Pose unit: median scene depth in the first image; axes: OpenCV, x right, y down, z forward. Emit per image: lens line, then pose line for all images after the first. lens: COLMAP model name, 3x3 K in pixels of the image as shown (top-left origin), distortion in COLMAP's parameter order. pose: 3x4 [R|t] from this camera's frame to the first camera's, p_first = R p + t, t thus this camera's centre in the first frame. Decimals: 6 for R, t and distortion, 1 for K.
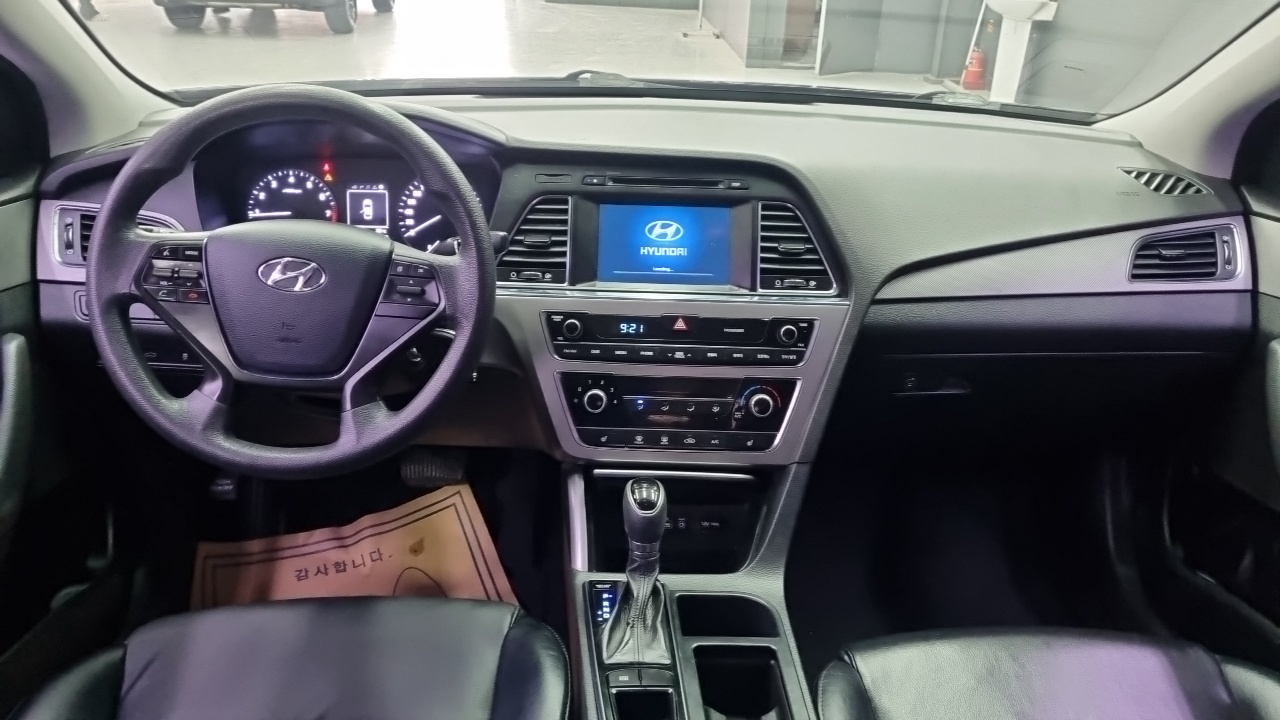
lens RADIAL K [[960.8, 0, 642.2], [0, 960.8, 366.7], [0, 0, 1]] dist [0.041549, -0.007588]
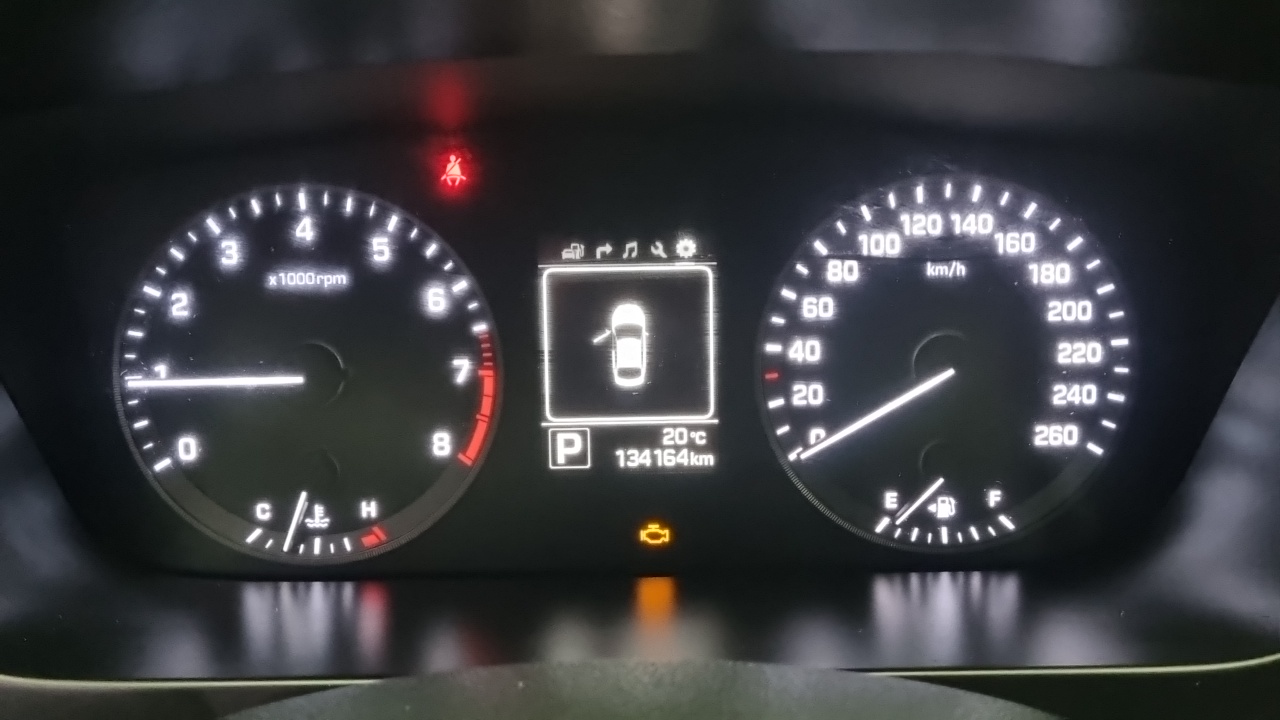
lens RADIAL K [[960.8, 0, 638.5], [0, 960.8, 354.1], [0, 0, 1]] dist [0.041549, -0.007588]
pose [[0.996177, -0.019257, -0.085204, -0.263768], [0.017466, 0.999612, -0.021711, -0.156902], [0.085589, 0.020140, 0.996127, 0.775849]]
